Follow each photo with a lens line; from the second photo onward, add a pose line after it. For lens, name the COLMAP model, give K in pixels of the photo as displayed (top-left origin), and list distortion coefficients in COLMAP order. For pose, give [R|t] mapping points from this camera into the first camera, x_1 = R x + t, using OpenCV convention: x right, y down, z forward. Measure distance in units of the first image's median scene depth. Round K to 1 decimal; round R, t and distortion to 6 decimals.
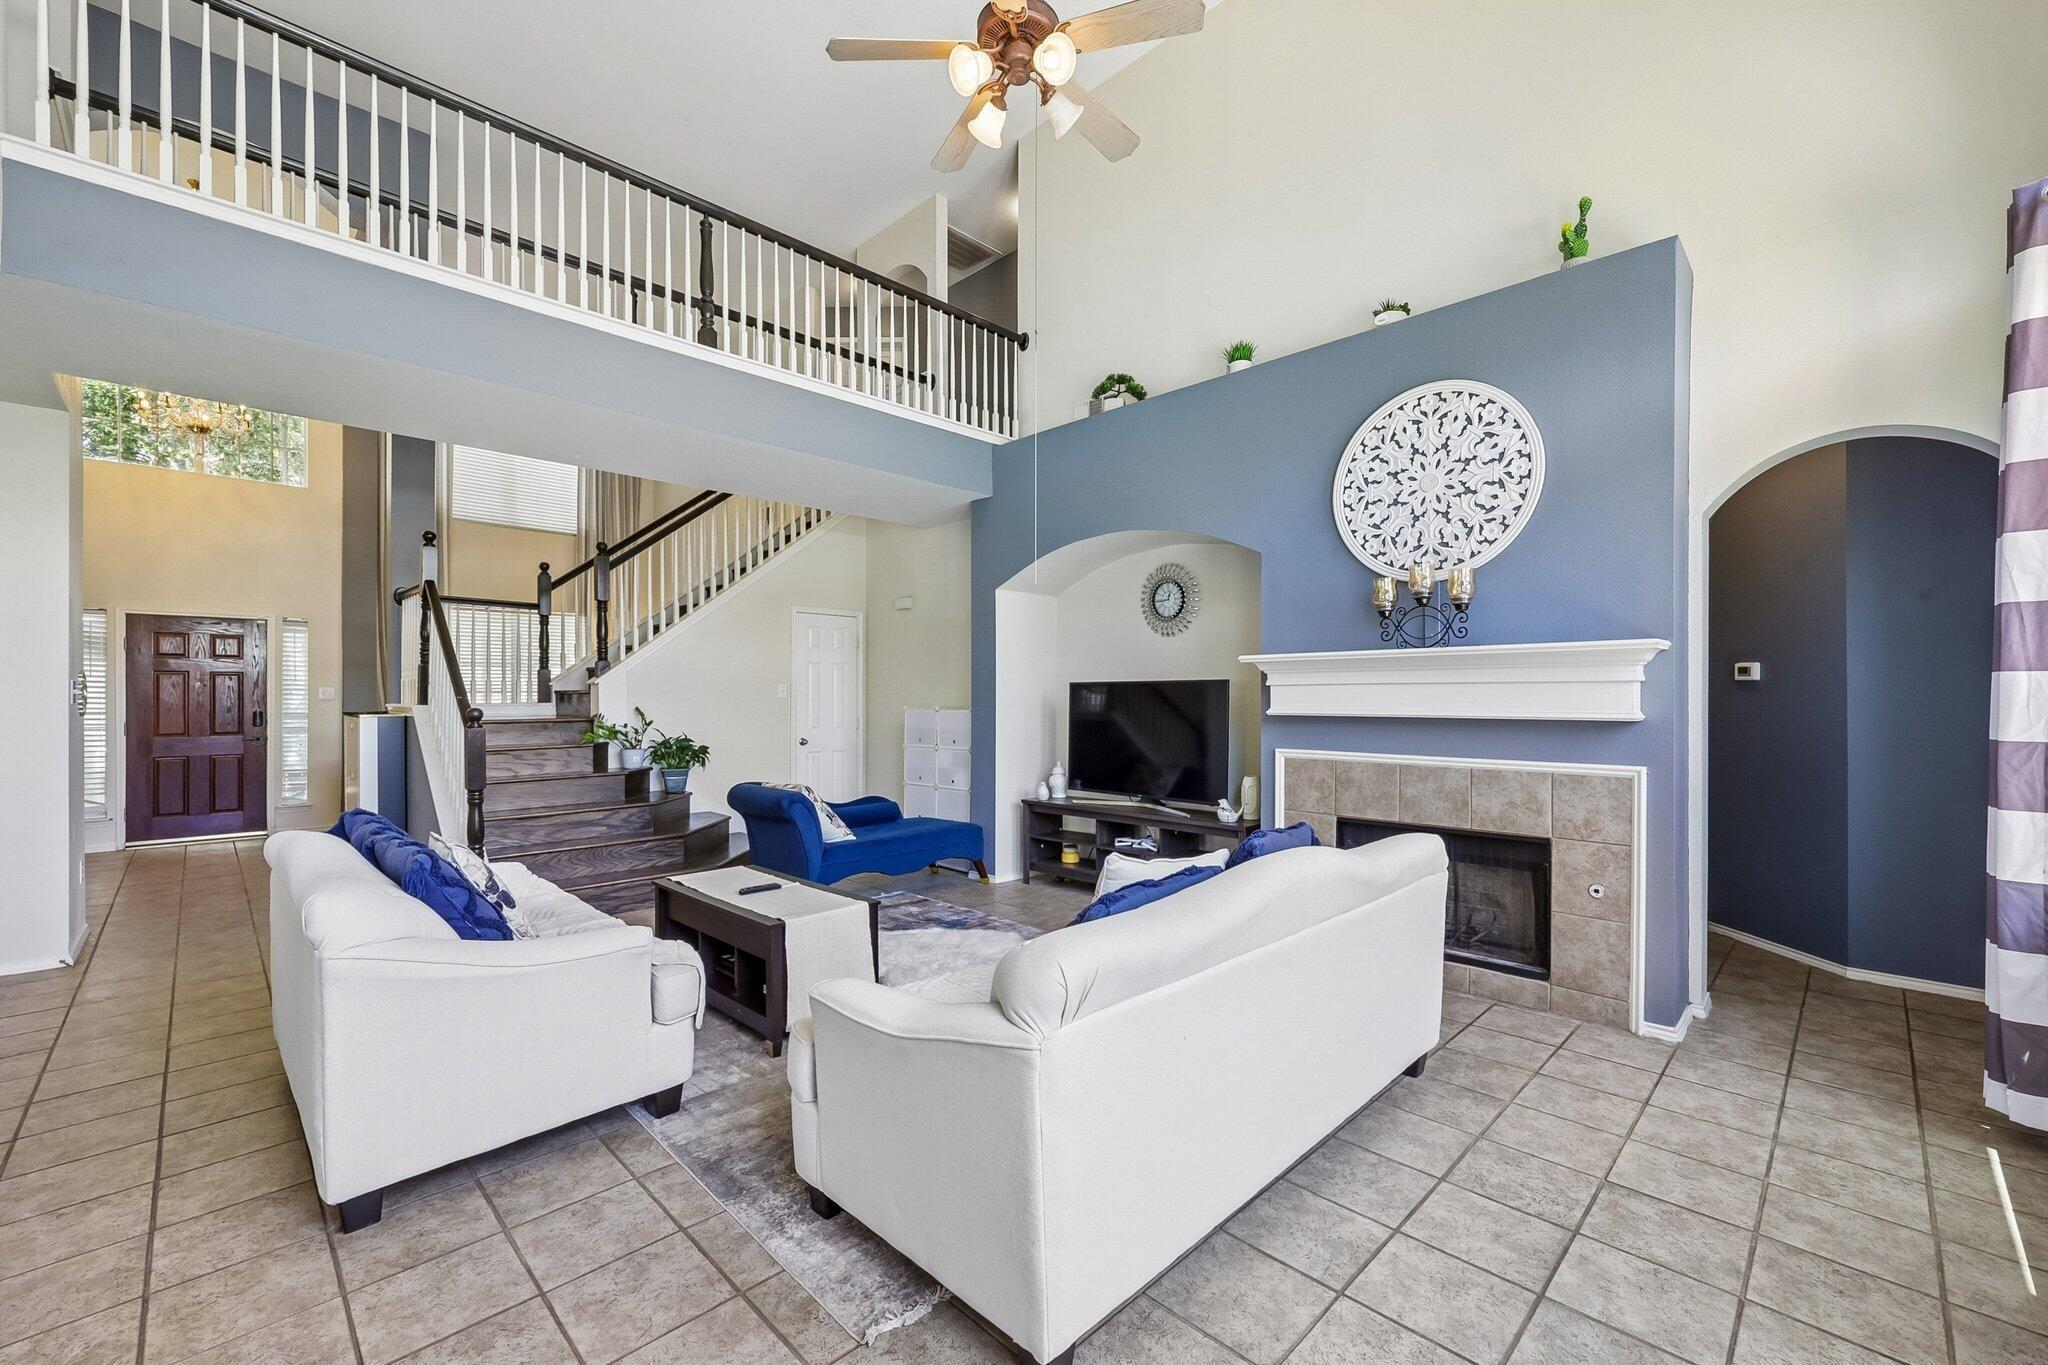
lens RADIAL K [[840.1, 0, 1004.3], [0, 840.1, 691.7], [0, 0, 1]] dist [0.012074, -0.000071]
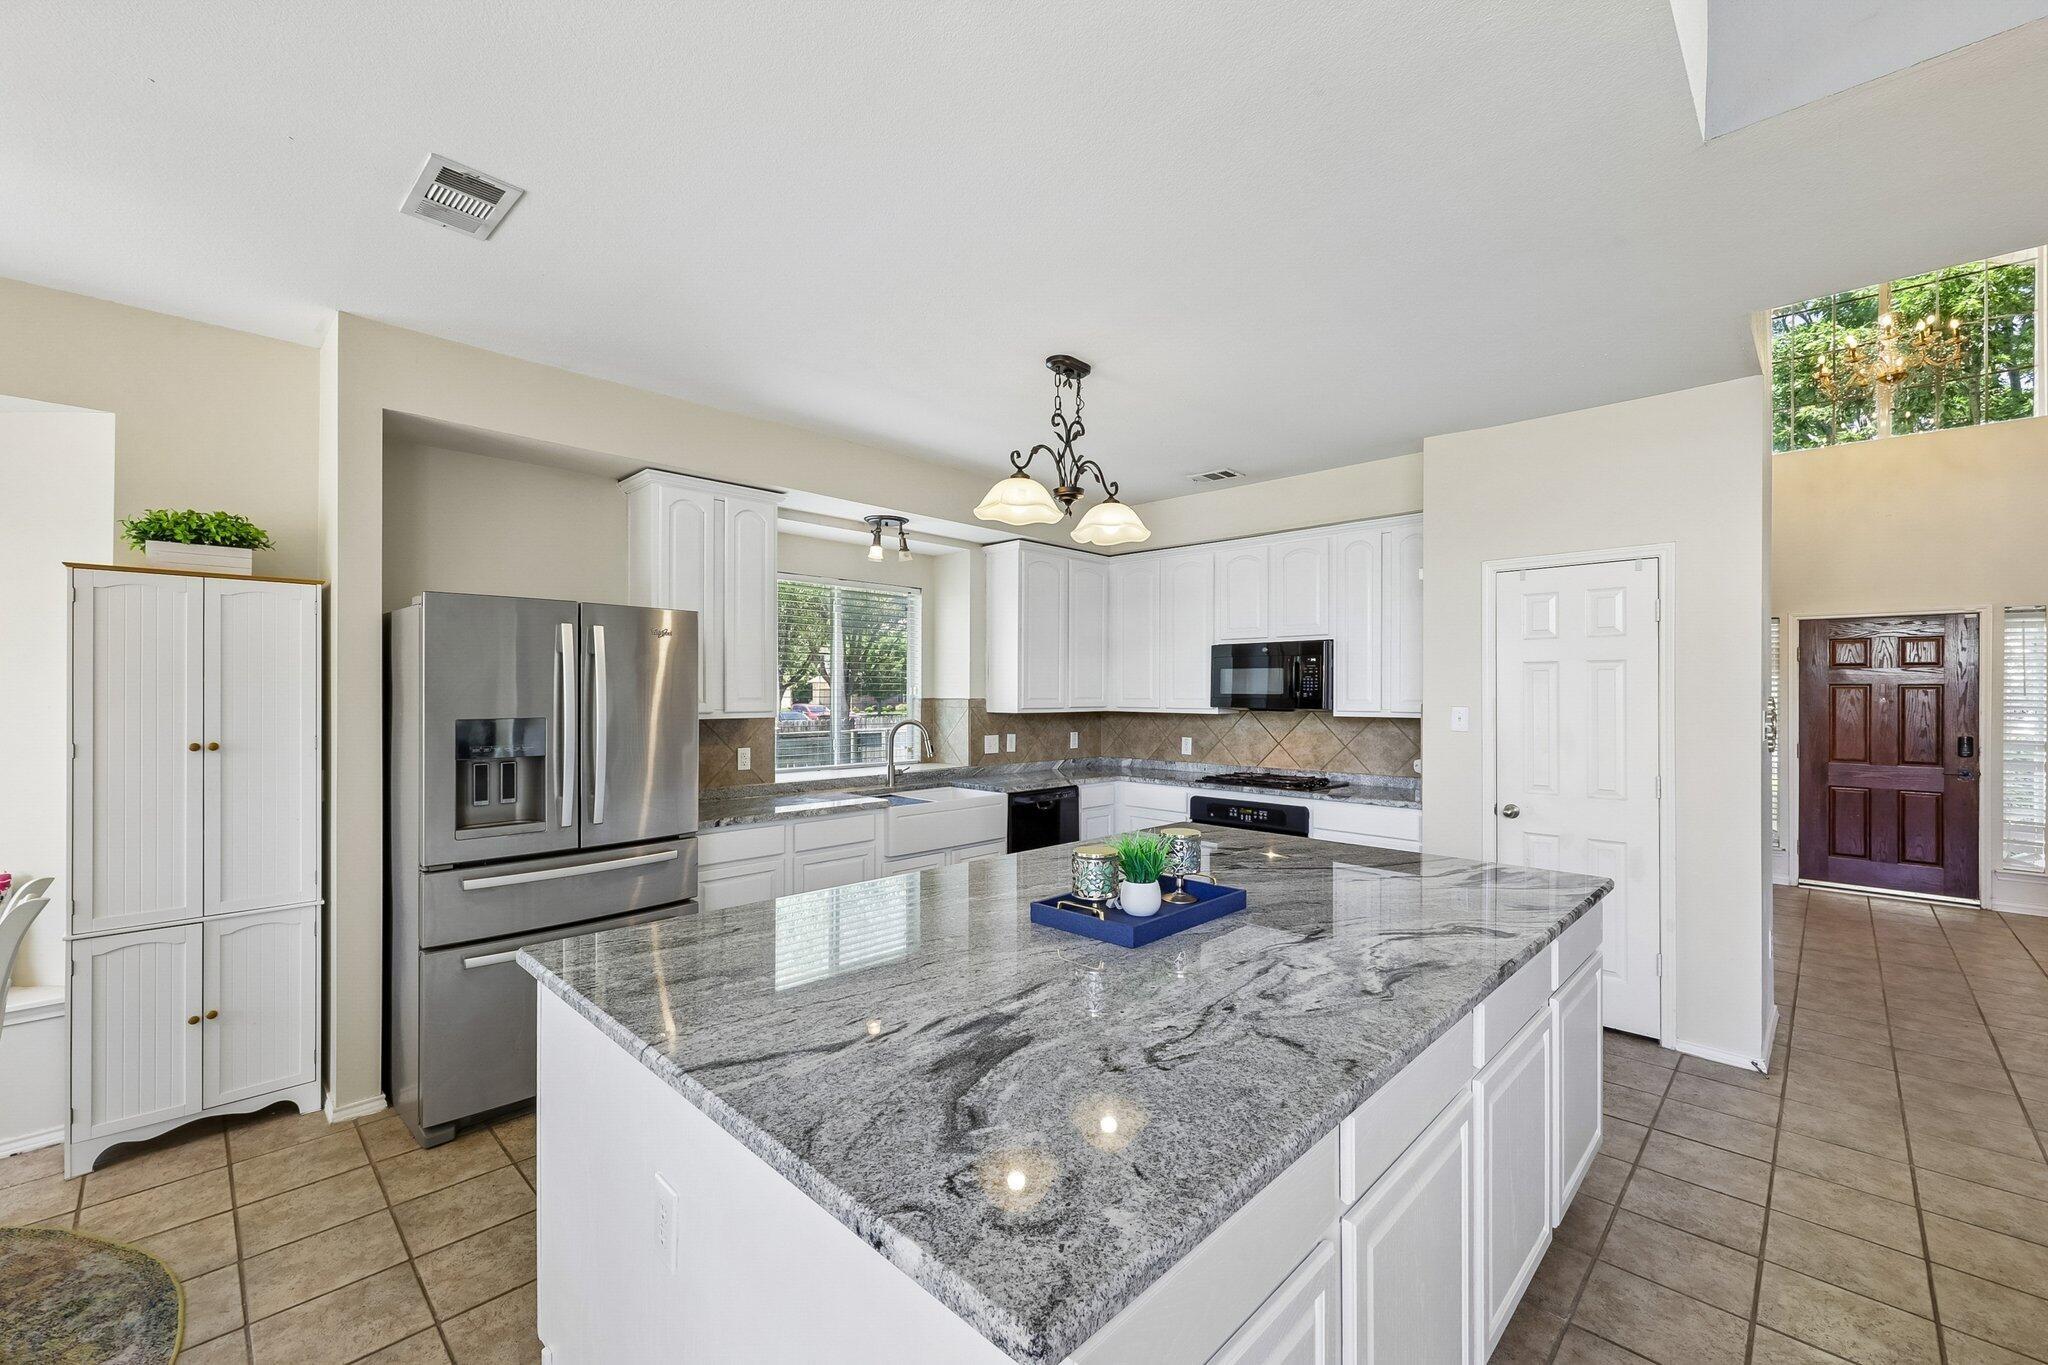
lens RADIAL K [[824.0, 0, 1022.2], [0, 824.0, 687.1], [0, 0, 1]] dist [-0.001475, -0.000138]
pose [[0.028521, -0.004200, -0.999584, -0.195944], [-0.002797, 0.999987, -0.004282, -0.015810], [0.999589, 0.002918, 0.028509, 0.164338]]
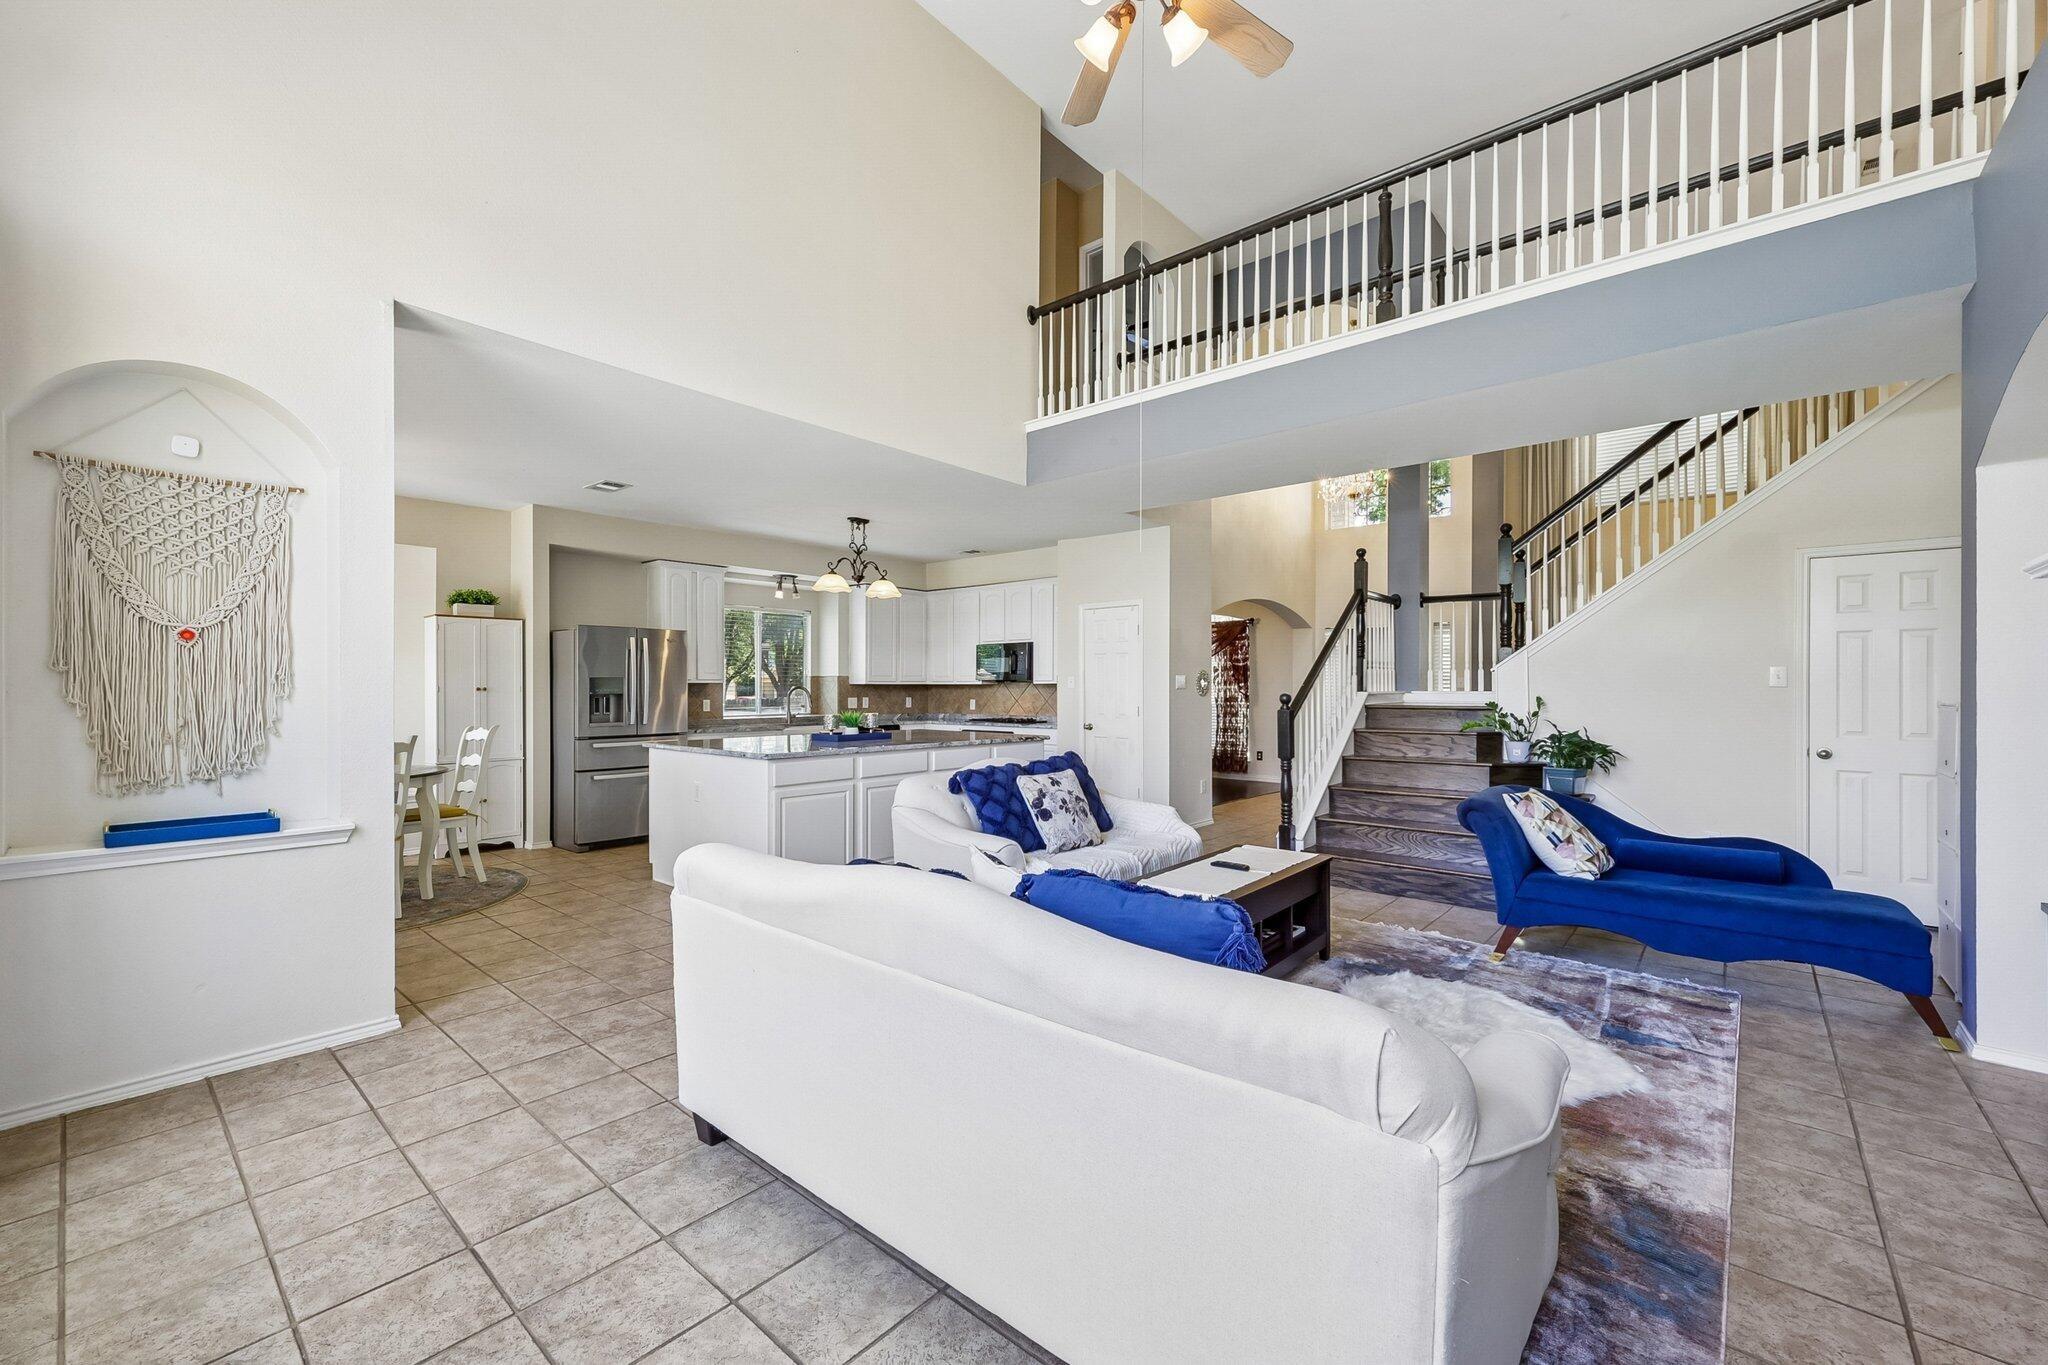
lens RADIAL K [[823.0, 0, 1024.0], [0, 823.0, 682.5], [0, 0, 1]] dist [0.000735, 0.000028]
pose [[0.091169, -0.003824, -0.995828, 0.326733], [-0.000281, 0.999992, -0.003866, 0.005345], [0.995835, 0.000632, 0.091167, 0.300782]]
